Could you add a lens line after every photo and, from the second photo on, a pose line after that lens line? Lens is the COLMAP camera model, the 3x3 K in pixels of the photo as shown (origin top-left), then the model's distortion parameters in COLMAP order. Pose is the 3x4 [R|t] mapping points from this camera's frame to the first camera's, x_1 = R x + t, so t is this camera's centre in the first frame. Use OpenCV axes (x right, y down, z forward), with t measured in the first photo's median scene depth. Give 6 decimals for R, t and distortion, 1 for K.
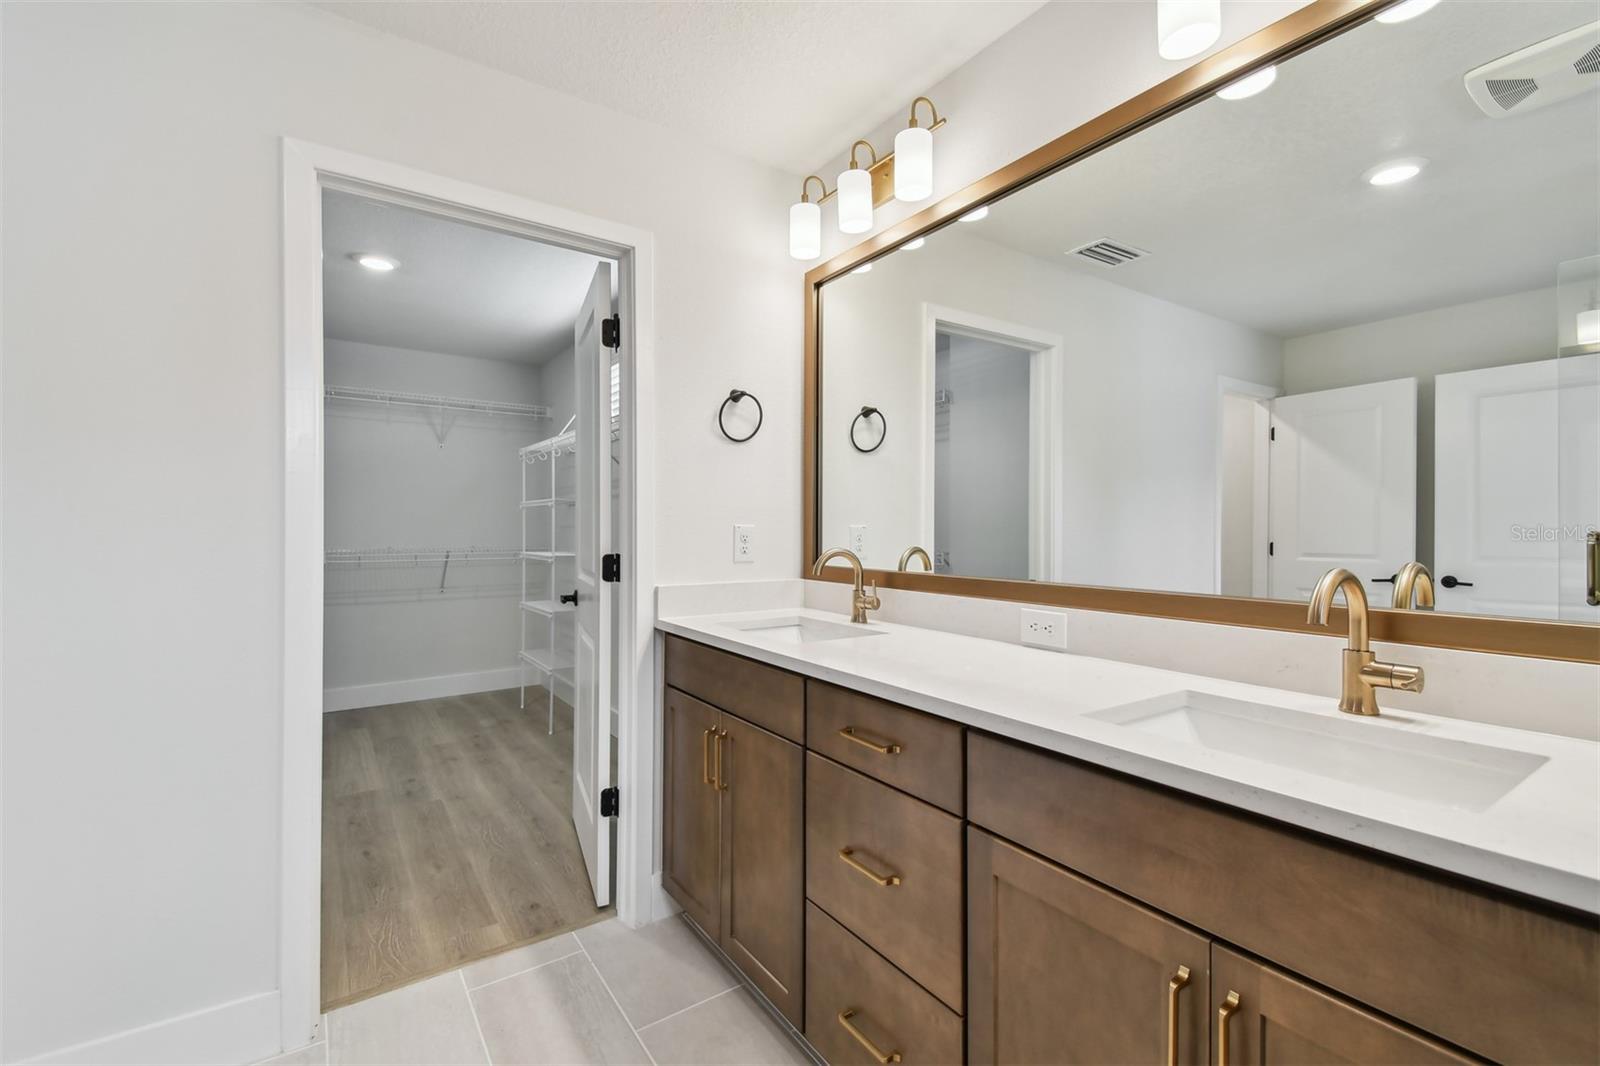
lens RADIAL K [[708.9, 0, 796.6], [0, 708.9, 524.9], [0, 0, 1]] dist [0.015778, -0.000623]
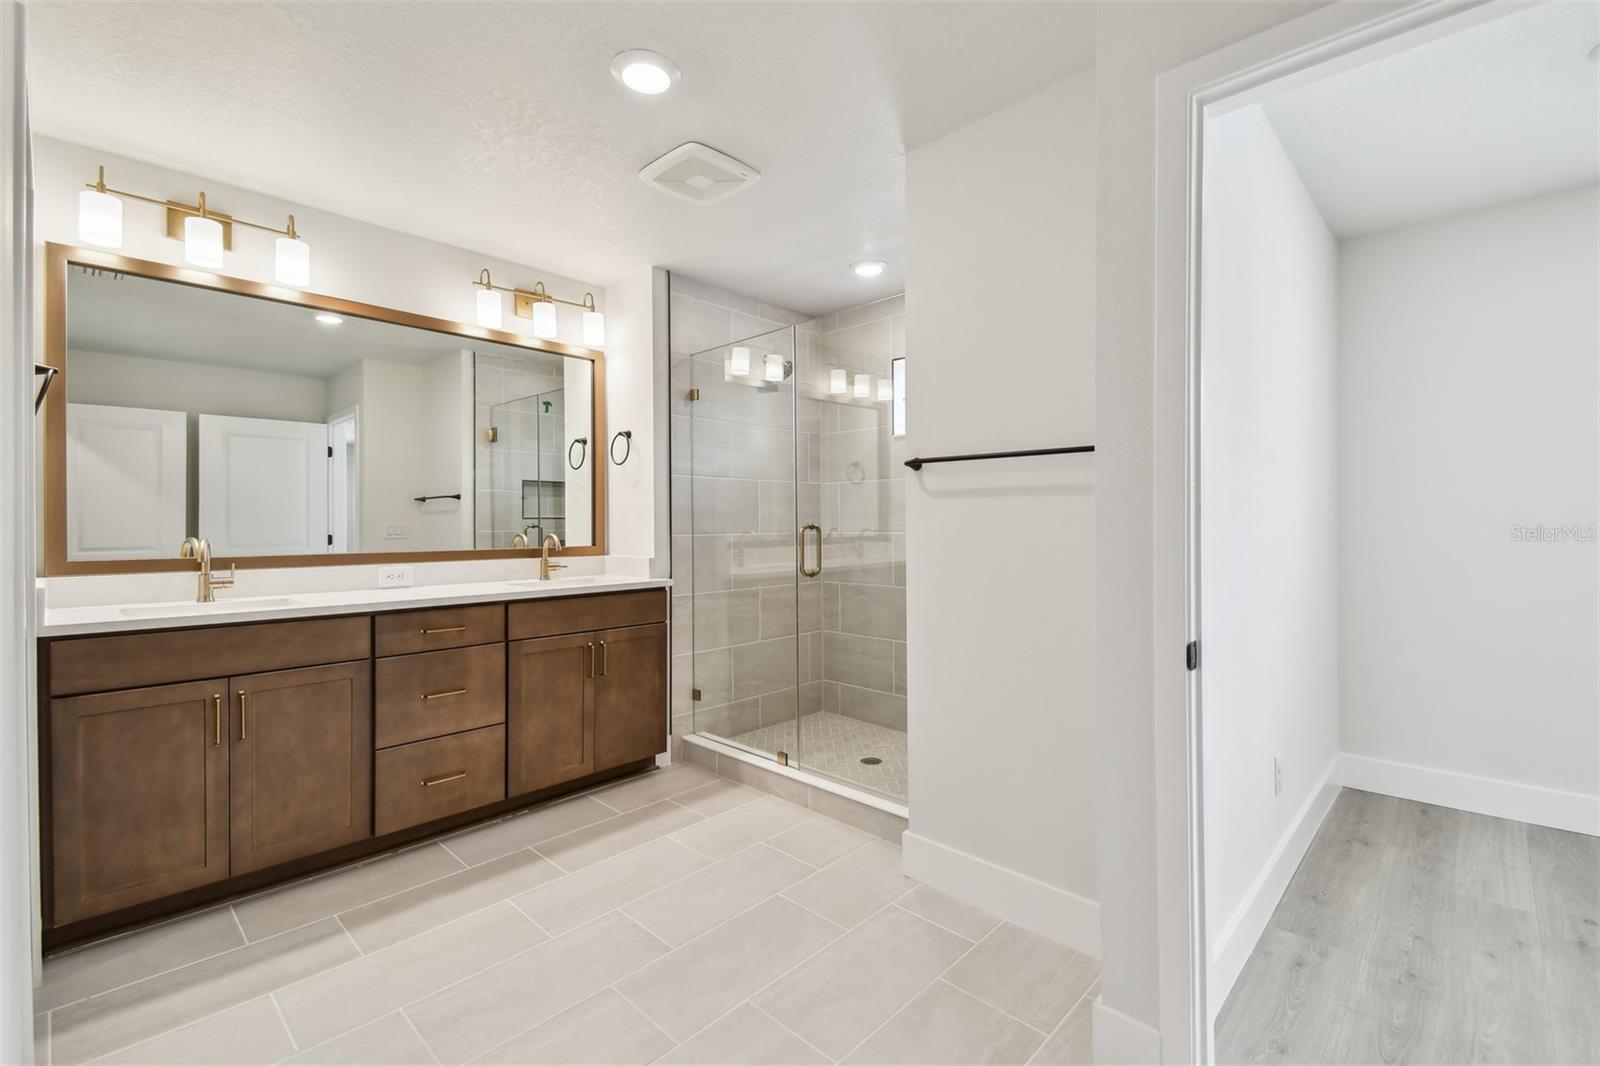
lens RADIAL K [[708.9, 0, 796.6], [0, 708.9, 524.9], [0, 0, 1]] dist [0.015778, -0.000623]
pose [[-0.199757, -0.001901, 0.979844, -1.271252], [0.003195, 0.999992, 0.002591, 0.009328], [-0.979840, 0.003648, -0.199749, 0.282048]]
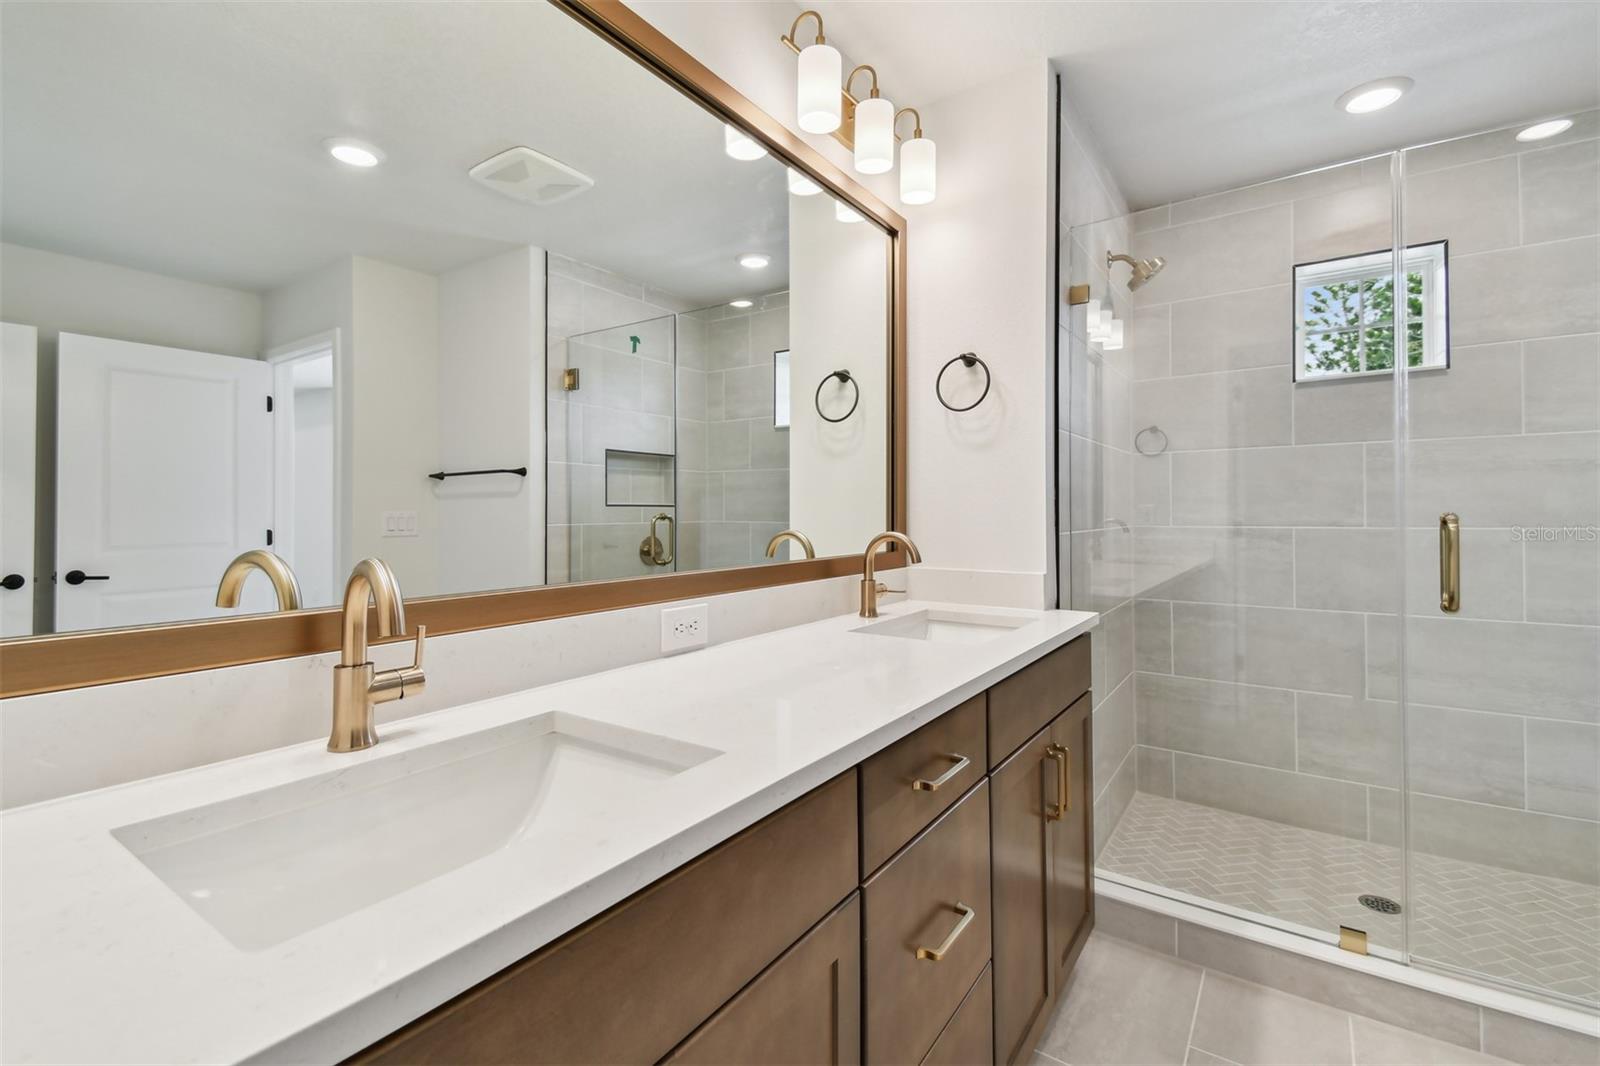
lens RADIAL K [[714.8, 0, 797.3], [0, 714.8, 498.6], [0, 0, 1]] dist [0.036380, -0.018683]
pose [[-0.353819, 0.020996, 0.935078, -0.373150], [0.001754, 0.999761, -0.021784, 0.011877], [-0.935312, -0.006067, -0.353771, 0.915461]]
